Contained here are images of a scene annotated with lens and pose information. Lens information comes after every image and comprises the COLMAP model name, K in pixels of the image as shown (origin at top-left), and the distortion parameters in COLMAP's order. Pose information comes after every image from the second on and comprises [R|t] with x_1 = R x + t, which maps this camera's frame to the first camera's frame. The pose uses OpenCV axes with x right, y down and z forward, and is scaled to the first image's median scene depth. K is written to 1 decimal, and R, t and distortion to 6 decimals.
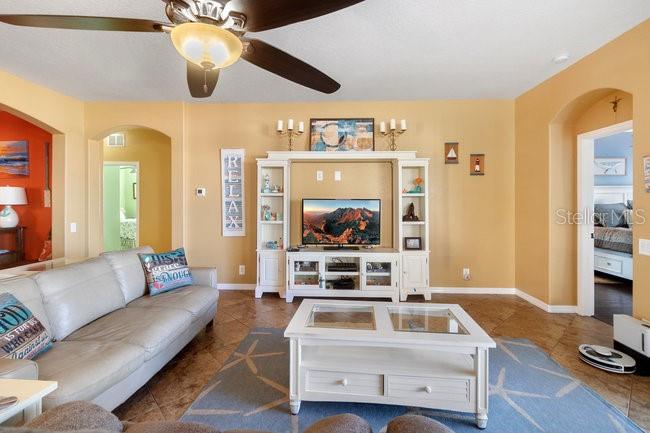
lens RADIAL K [[304.8, 0, 328.9], [0, 304.8, 201.0], [0, 0, 1]] dist [0.002545, 0.000511]
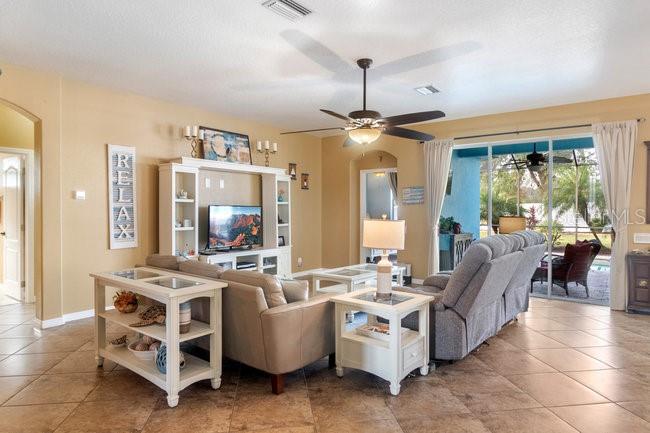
lens RADIAL K [[406.3, 0, 325.0], [0, 406.3, 216.5], [0, 0, 1]] dist [-0.000723, -0.000082]
pose [[0.568320, -0.013690, 0.822694, -0.962782], [-0.005168, 0.999782, 0.020207, 0.000951], [-0.822791, -0.015736, 0.568126, -0.114602]]
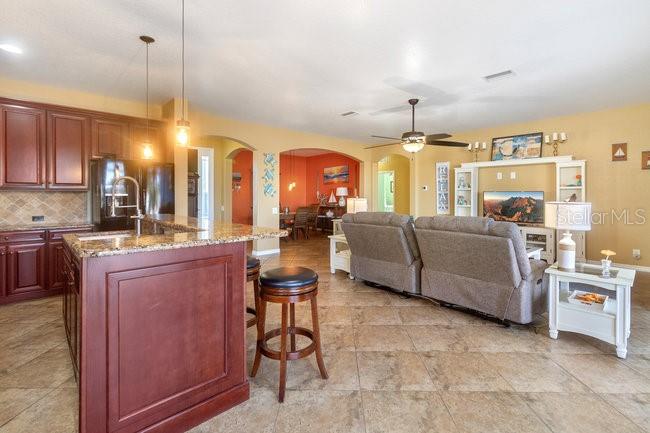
lens RADIAL K [[302.6, 0, 327.3], [0, 302.6, 194.2], [0, 0, 1]] dist [0.001055, 0.000052]
pose [[0.714844, -0.003982, -0.699273, 0.412469], [0.004945, 0.999988, -0.000639, 0.003757], [0.699267, -0.003001, 0.714854, -0.662645]]
